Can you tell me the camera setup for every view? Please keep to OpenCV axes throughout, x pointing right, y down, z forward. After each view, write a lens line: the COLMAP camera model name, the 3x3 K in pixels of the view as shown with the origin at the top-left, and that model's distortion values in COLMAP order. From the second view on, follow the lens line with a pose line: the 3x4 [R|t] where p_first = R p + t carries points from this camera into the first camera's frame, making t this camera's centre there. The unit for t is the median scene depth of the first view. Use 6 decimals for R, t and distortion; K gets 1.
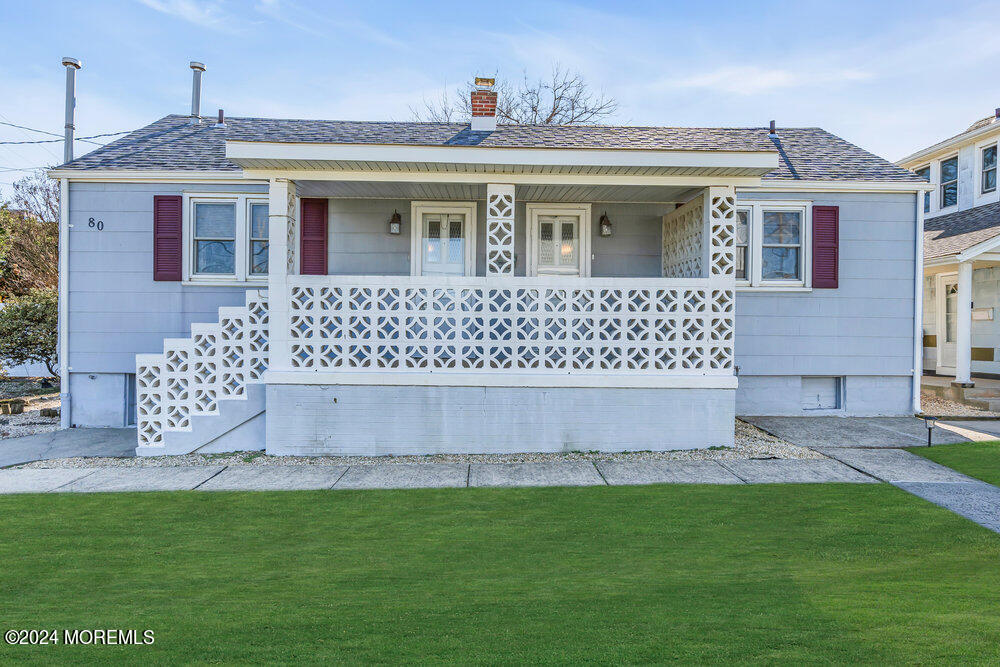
lens RADIAL K [[435.7, 0, 509.0], [0, 435.7, 332.8], [0, 0, 1]] dist [-0.007666, 0.001082]
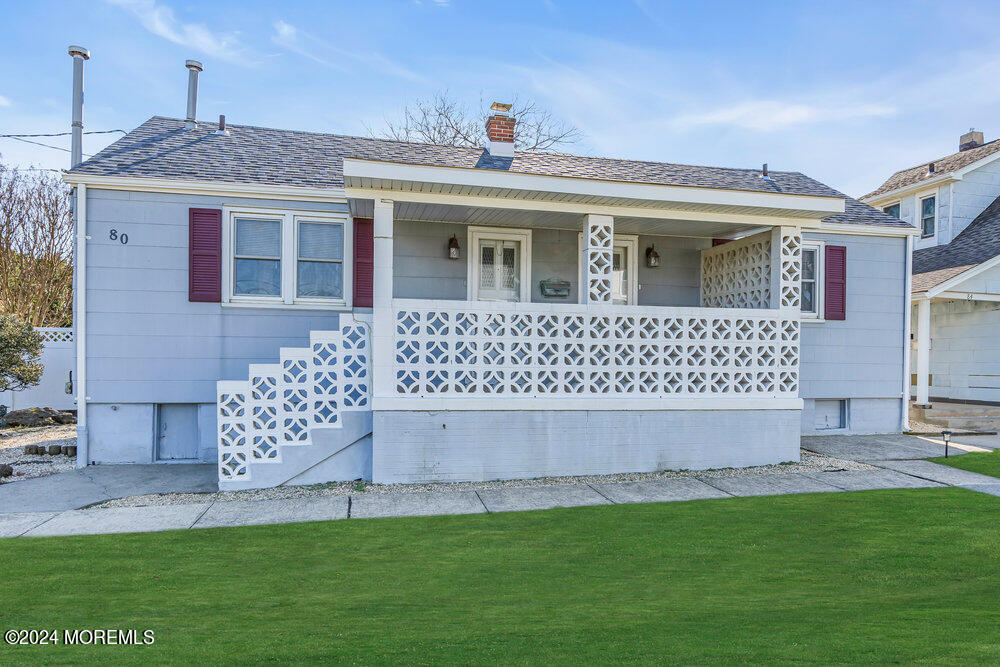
lens RADIAL K [[435.7, 0, 559.4], [0, 435.7, 363.3], [0, 0, 1]] dist [-0.007666, 0.001082]
pose [[0.990624, 0.000410, 0.136615, -0.182386], [-0.001304, 0.999978, 0.006454, 0.003281], [-0.136610, -0.006572, 0.990603, -0.011072]]
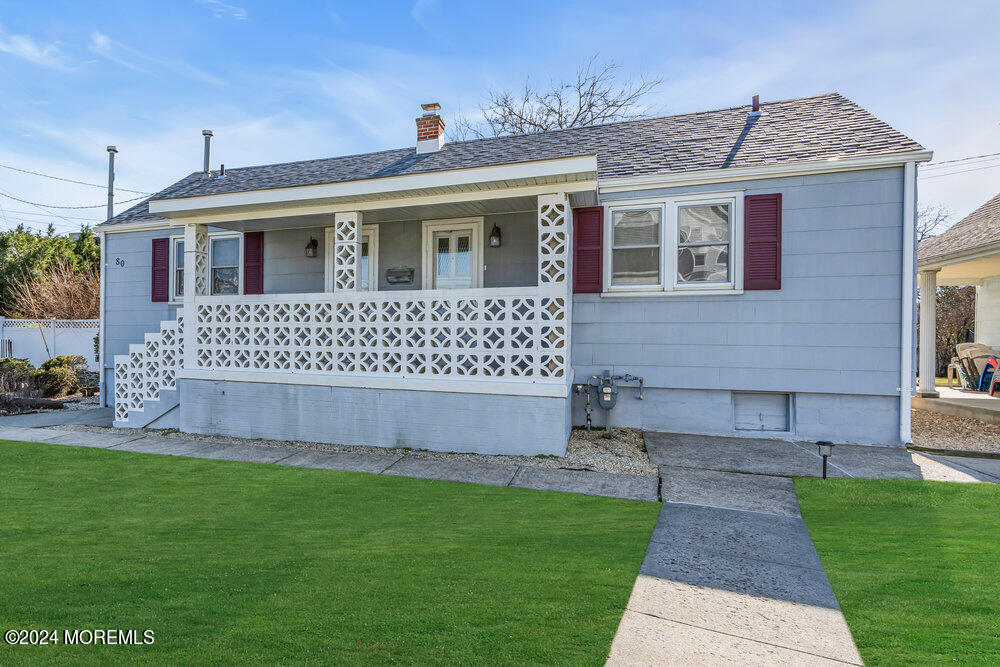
lens RADIAL K [[435.7, 0, 447.6], [0, 435.7, 345.0], [0, 0, 1]] dist [-0.007666, 0.001082]
pose [[0.952421, 0.004383, -0.304754, 0.425655], [-0.002914, 0.999982, 0.005274, 0.003709], [0.304772, -0.004135, 0.952416, -0.013810]]
